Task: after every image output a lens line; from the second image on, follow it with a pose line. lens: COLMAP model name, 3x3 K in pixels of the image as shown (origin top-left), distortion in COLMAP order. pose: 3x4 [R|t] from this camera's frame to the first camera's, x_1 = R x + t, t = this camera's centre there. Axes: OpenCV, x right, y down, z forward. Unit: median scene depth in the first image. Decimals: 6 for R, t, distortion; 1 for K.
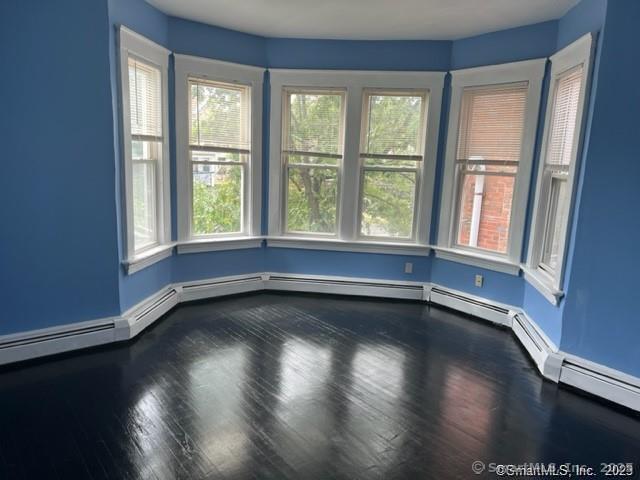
lens RADIAL K [[488.2, 0, 329.3], [0, 488.2, 240.0], [0, 0, 1]] dist [0.073613, 0.000429]
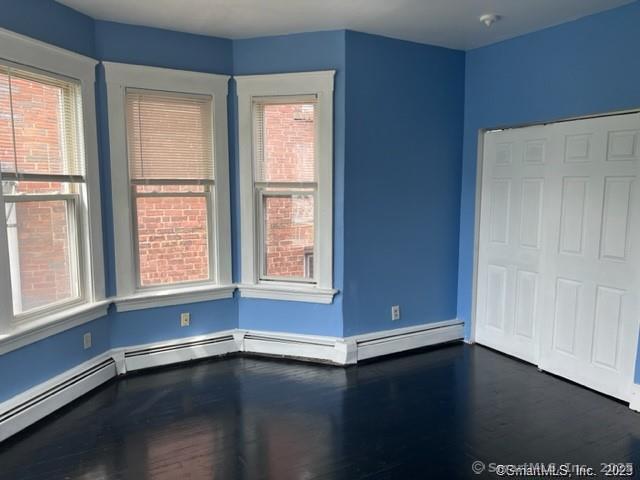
lens RADIAL K [[488.2, 0, 329.3], [0, 488.2, 240.0], [0, 0, 1]] dist [0.073613, 0.000429]
pose [[0.158933, -0.153474, 0.975288, -0.478028], [0.175220, 0.976547, 0.125118, -0.117003], [-0.971616, 0.151005, 0.182097, 0.587195]]
